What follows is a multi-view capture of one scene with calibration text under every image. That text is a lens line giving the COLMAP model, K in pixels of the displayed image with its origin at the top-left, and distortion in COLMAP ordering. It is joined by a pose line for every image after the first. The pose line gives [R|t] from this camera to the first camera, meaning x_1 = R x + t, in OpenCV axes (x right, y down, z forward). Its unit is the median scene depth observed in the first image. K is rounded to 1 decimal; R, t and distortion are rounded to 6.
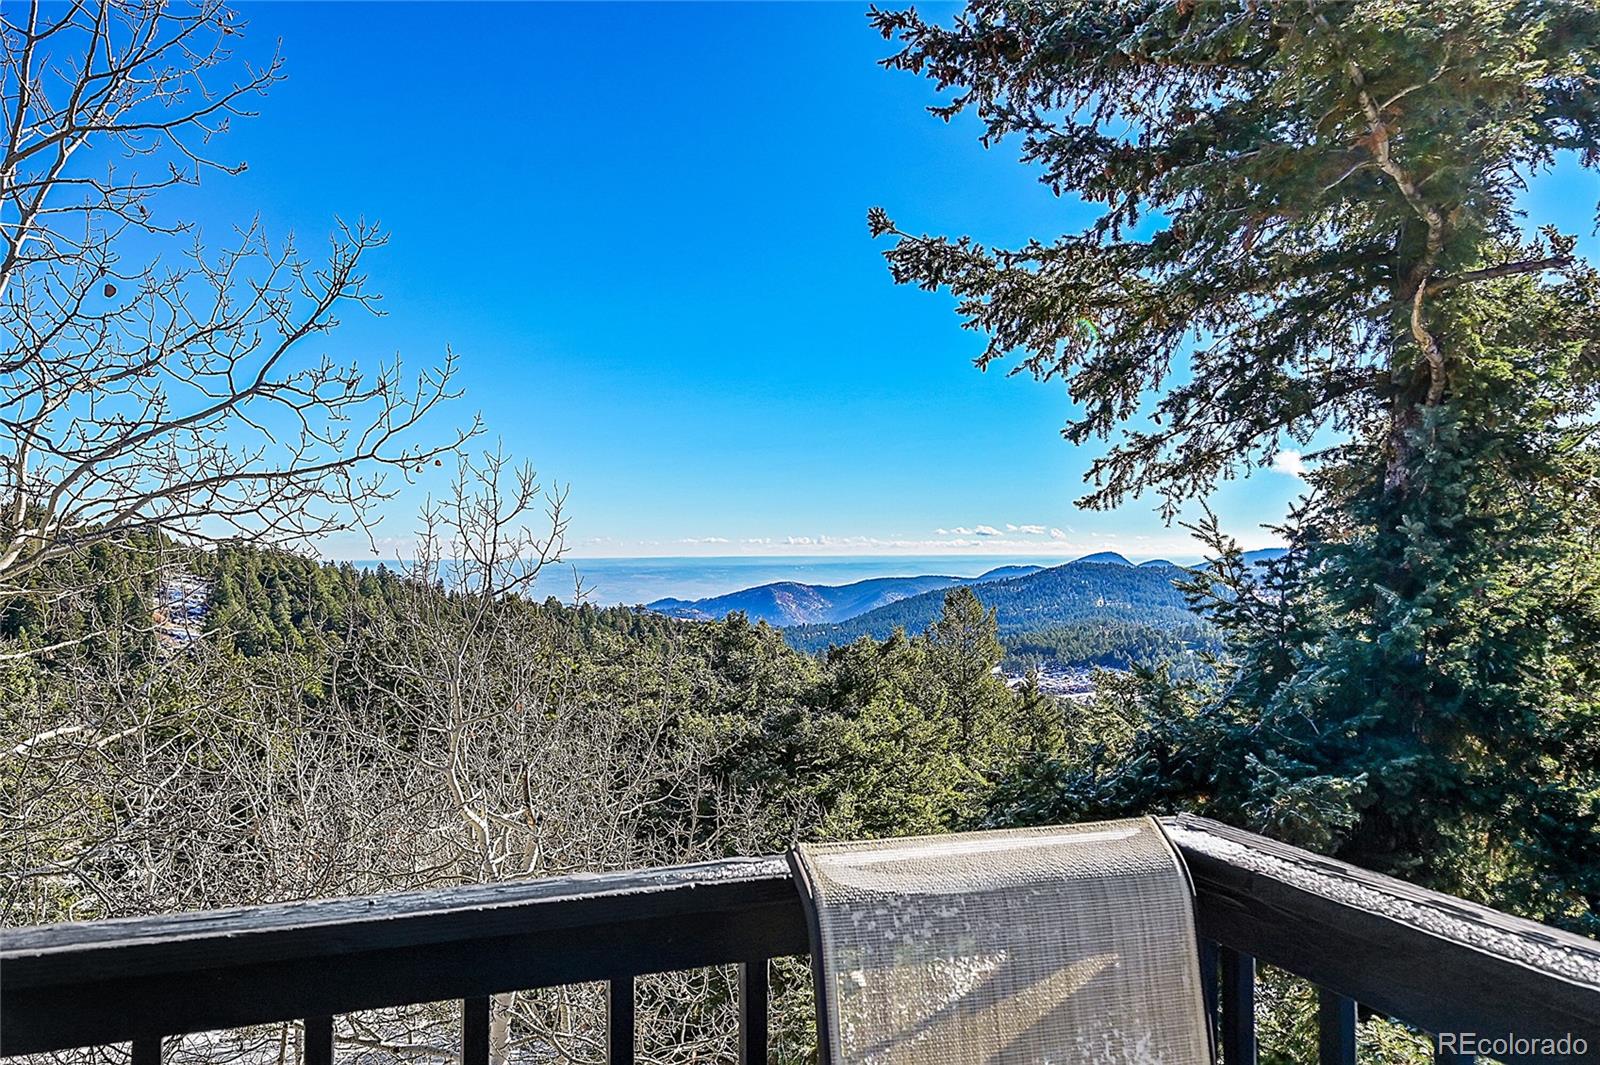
lens RADIAL K [[1387.9, 0, 800.1], [0, 1387.9, 533.7], [0, 0, 1]] dist [0.001193, 0.003874]
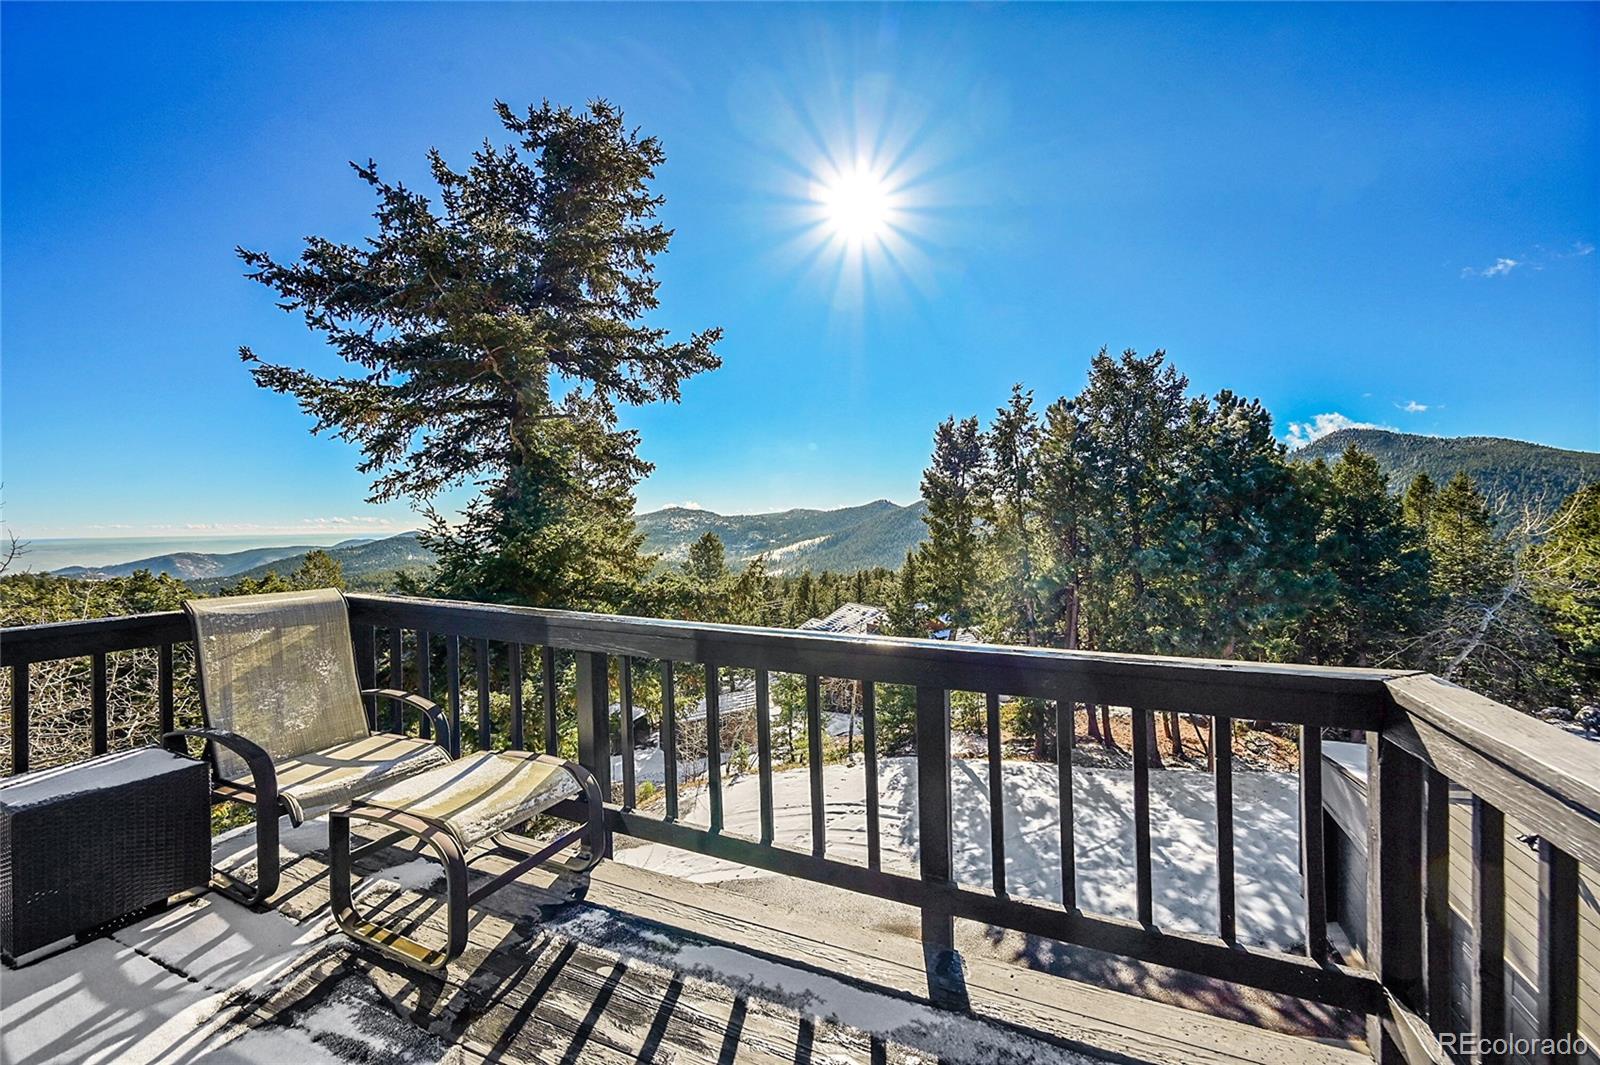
lens RADIAL K [[640.4, 0, 793.9], [0, 640.4, 530.9], [0, 0, 1]] dist [-0.000392, -0.000076]
pose [[0.731278, -0.010487, 0.681999, 0.004136], [0.000970, 0.999897, 0.014335, 0.012712], [-0.682079, -0.009822, 0.731213, -0.209411]]
